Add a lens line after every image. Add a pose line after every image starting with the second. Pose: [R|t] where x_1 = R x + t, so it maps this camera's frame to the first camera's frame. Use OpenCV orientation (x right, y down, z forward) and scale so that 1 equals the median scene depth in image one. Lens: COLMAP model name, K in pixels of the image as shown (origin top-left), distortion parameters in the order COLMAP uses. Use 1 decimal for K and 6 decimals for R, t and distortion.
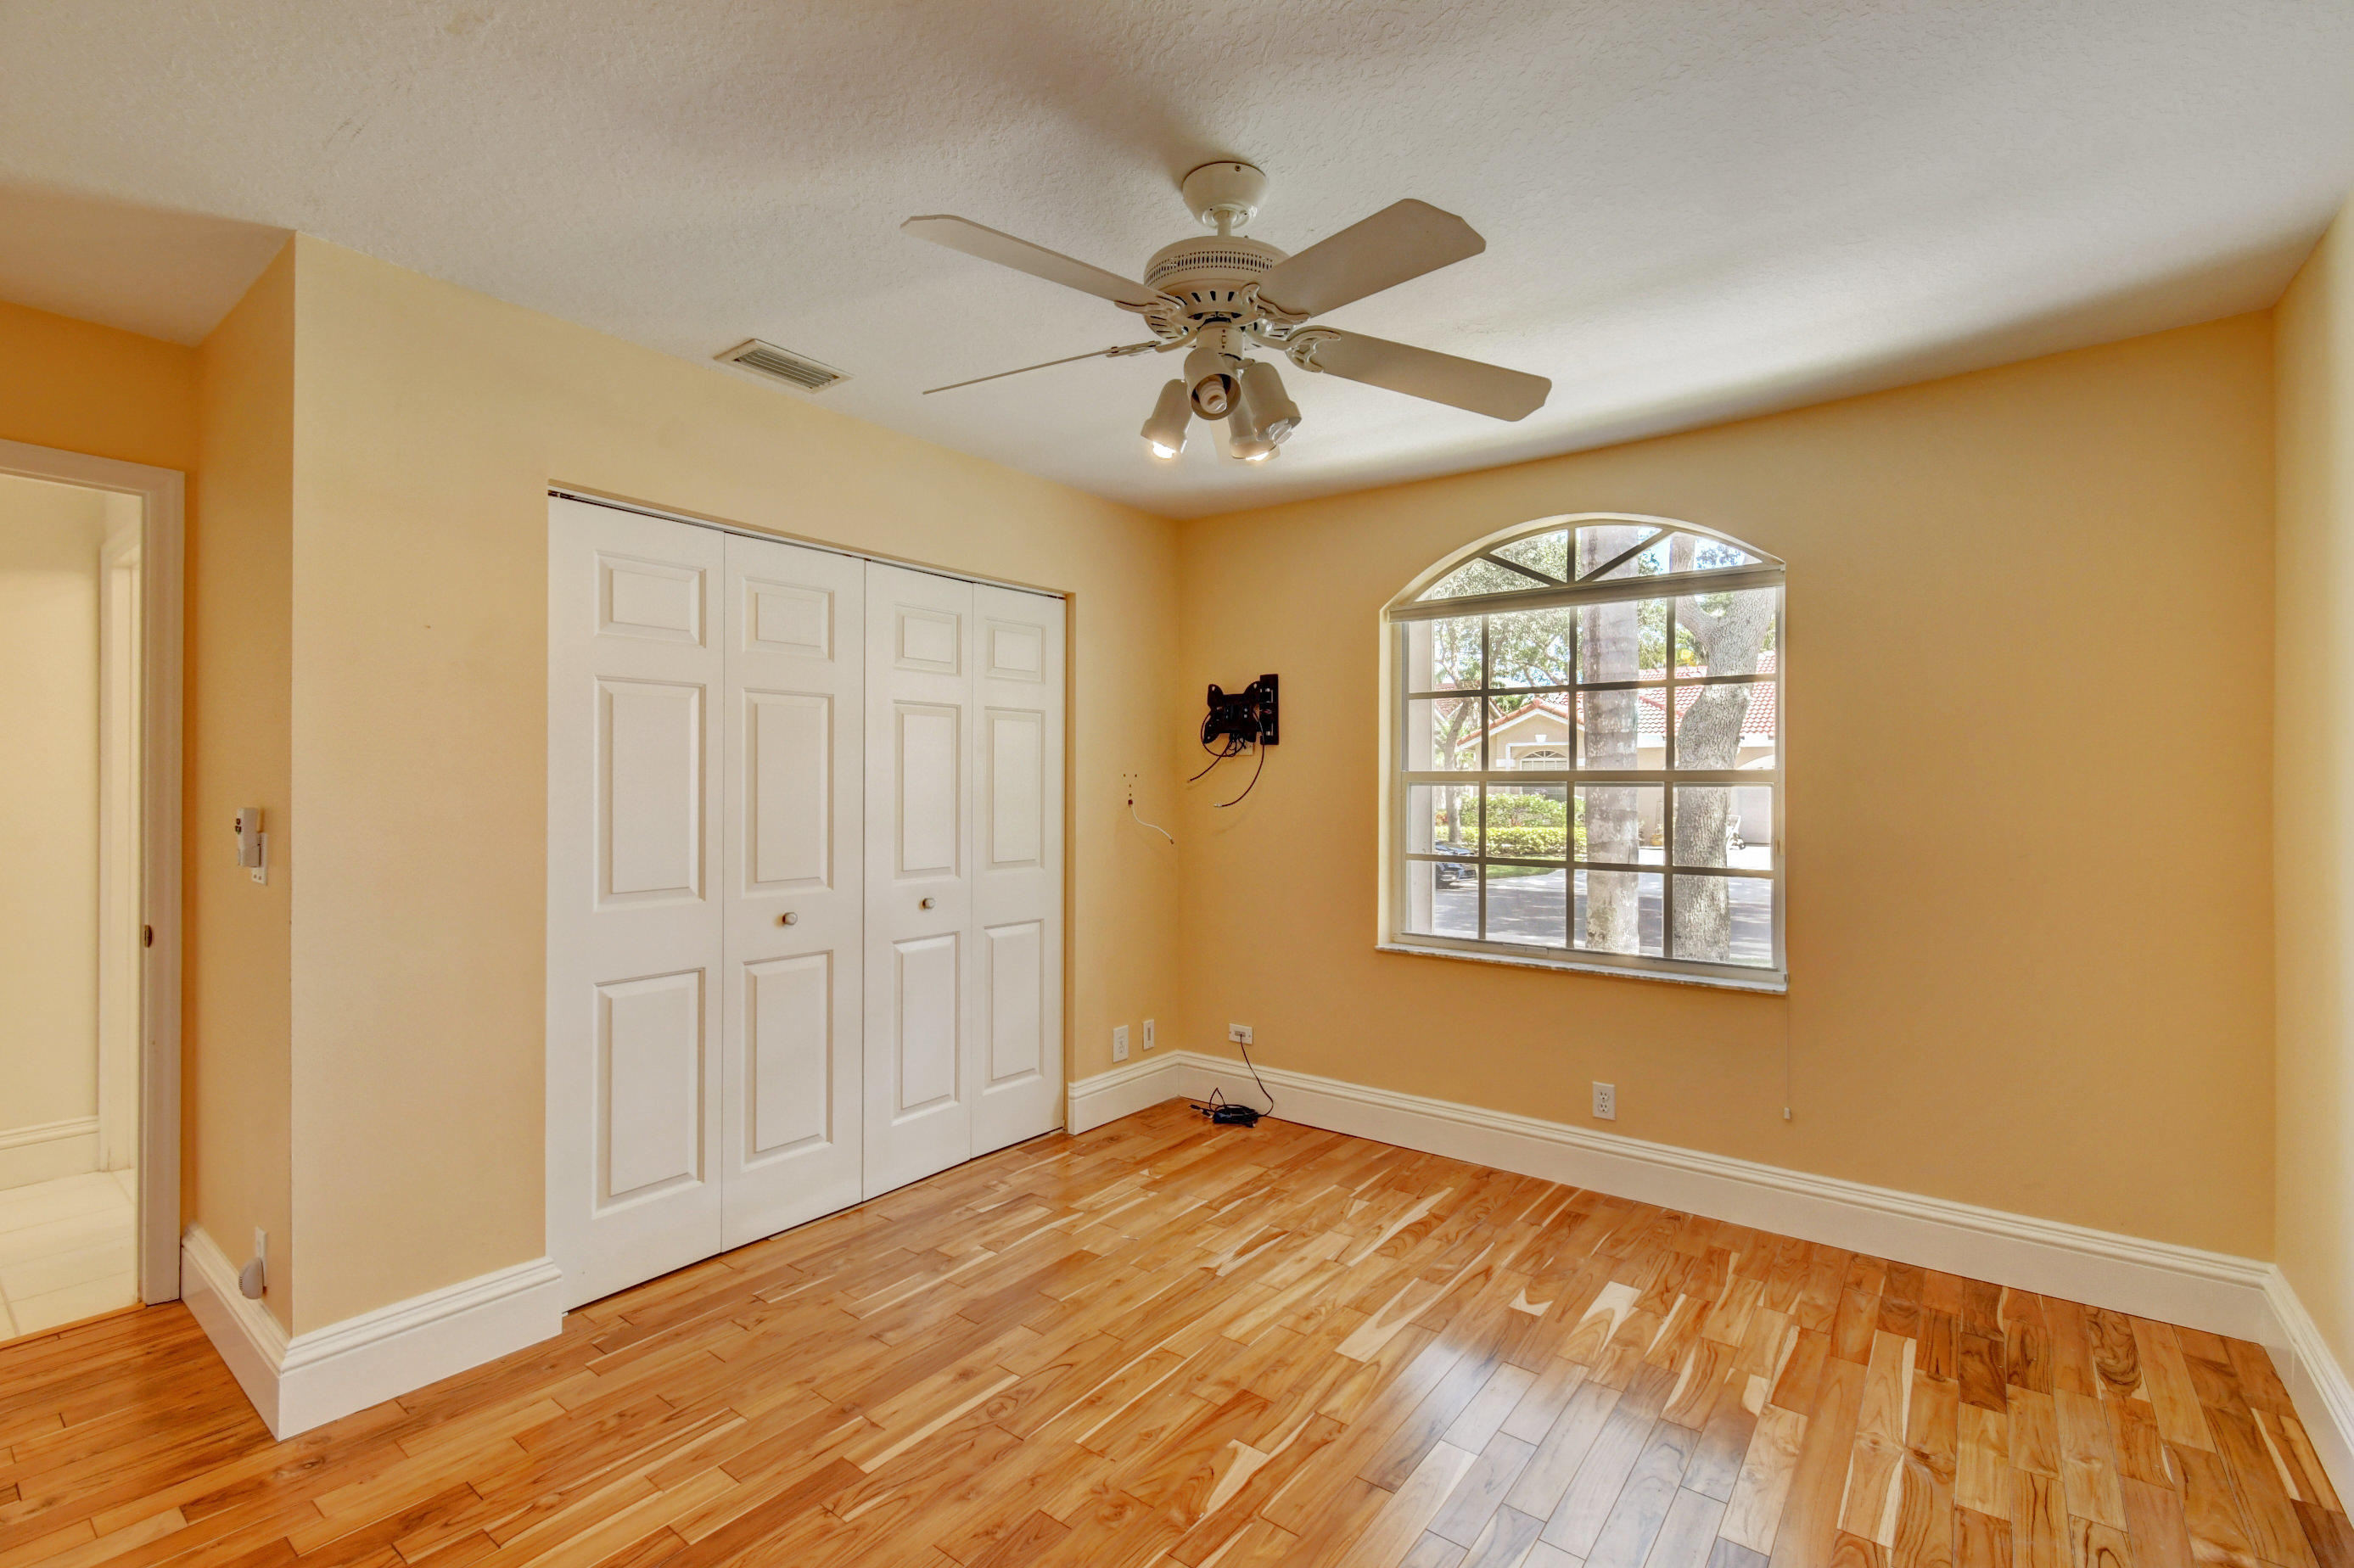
lens RADIAL K [[1042.4, 0, 1179.6], [0, 1042.4, 787.1], [0, 0, 1]] dist [0.006485, -0.003079]
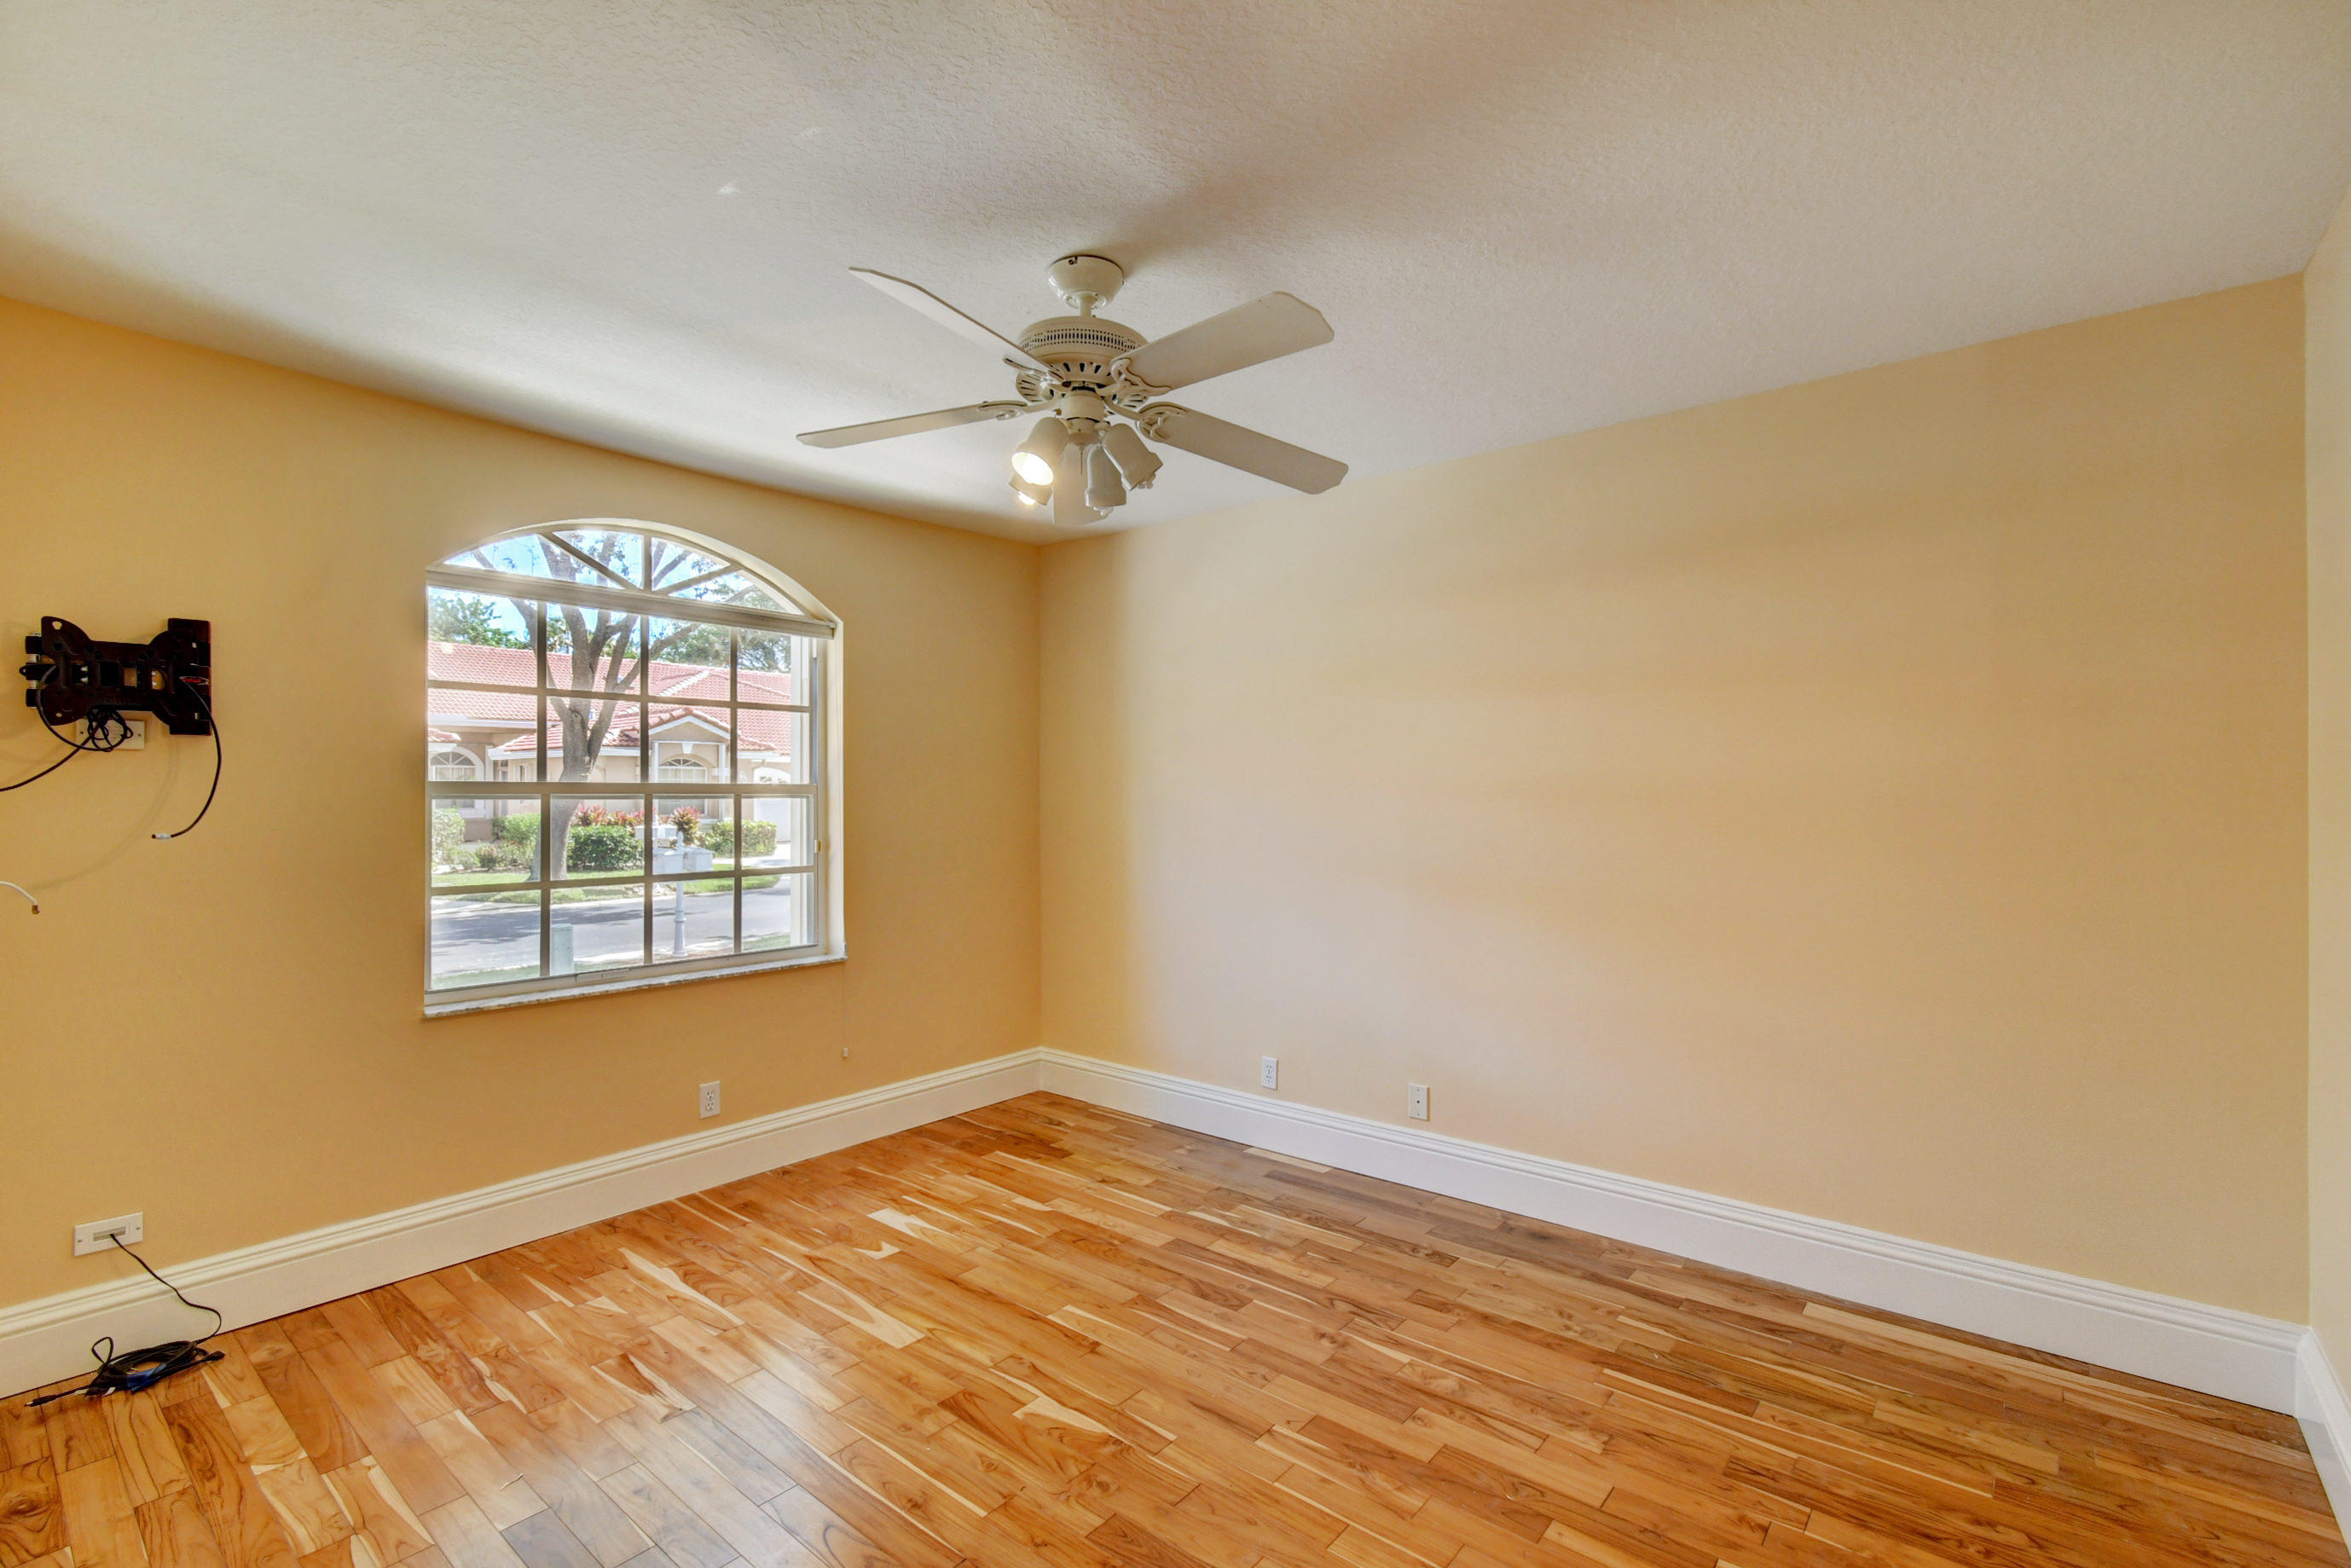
lens RADIAL K [[1041.1, 0, 1194.6], [0, 1041.1, 781.1], [0, 0, 1]] dist [0.006485, -0.003079]
pose [[0.032108, 0.009294, 0.999441, -0.763979], [0.002471, 0.999953, -0.009378, -0.008660], [-0.999481, 0.002771, 0.032084, 0.587033]]
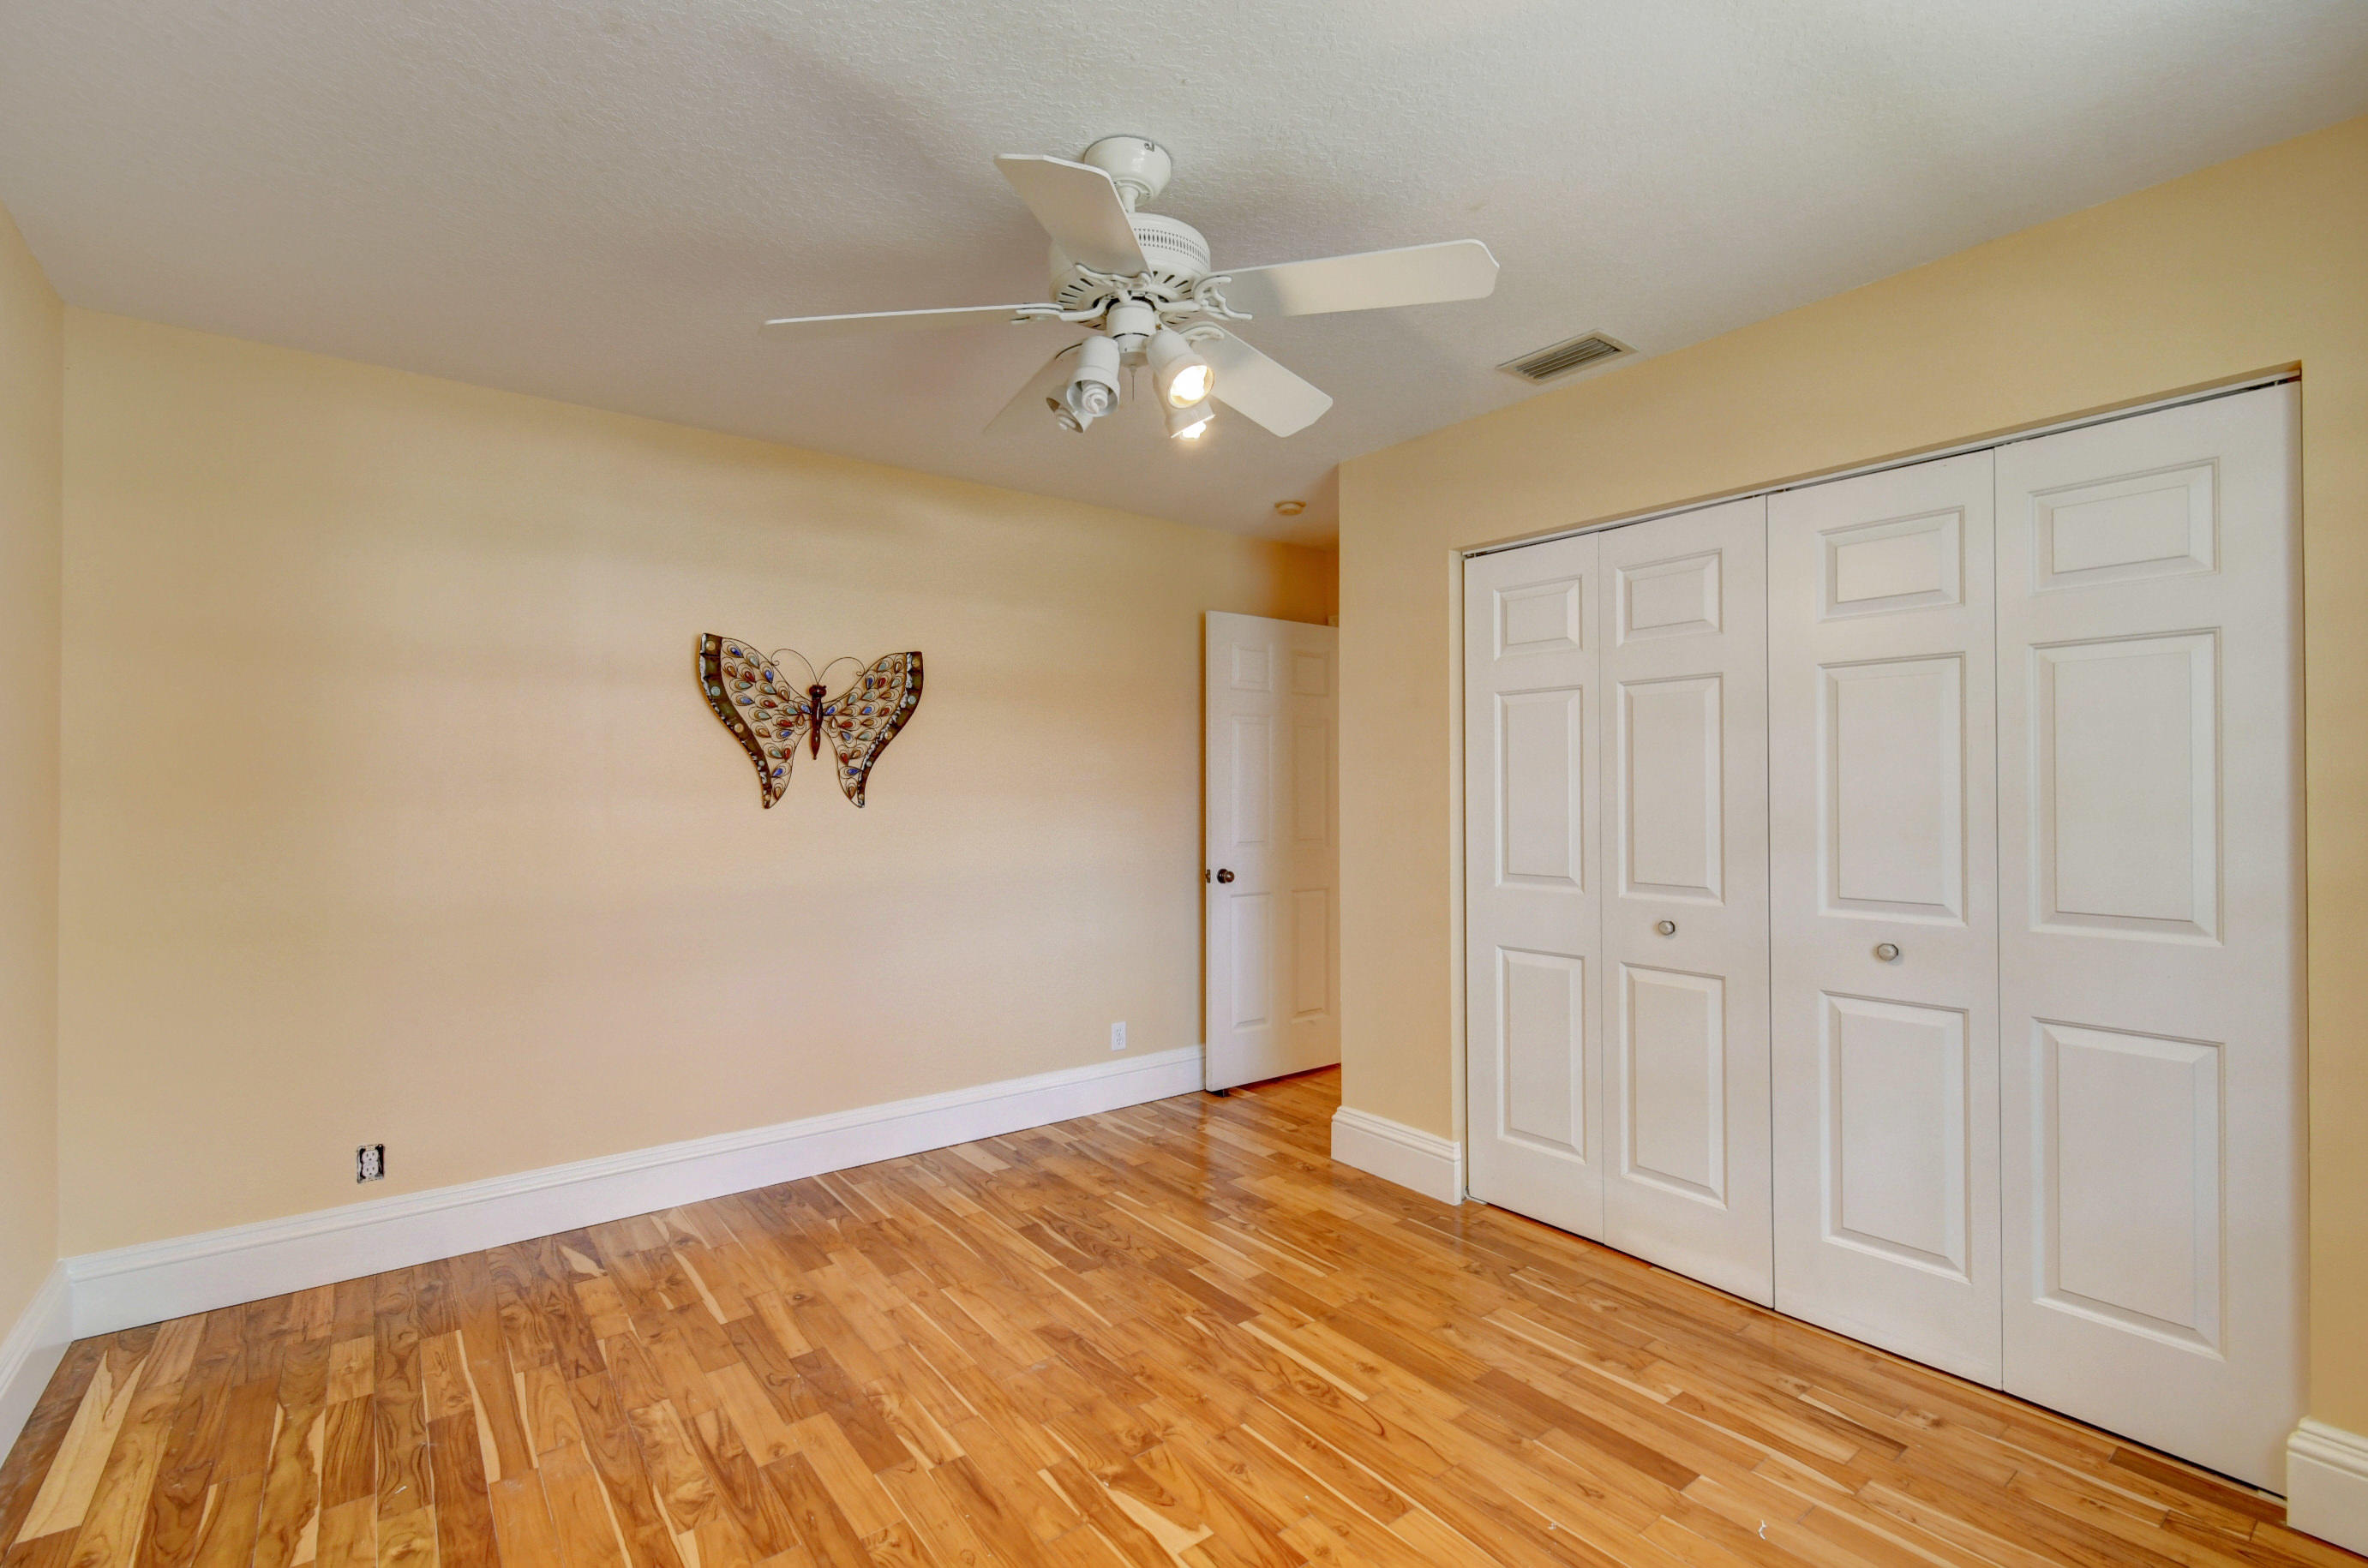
lens RADIAL K [[1048.5, 0, 1172.4], [0, 1048.5, 786.4], [0, 0, 1]] dist [0.006485, -0.003079]
pose [[-0.265051, -0.004686, -0.964223, 0.681197], [-0.000610, 0.999989, -0.004692, 0.008006], [0.964234, -0.000655, -0.265051, 0.904195]]
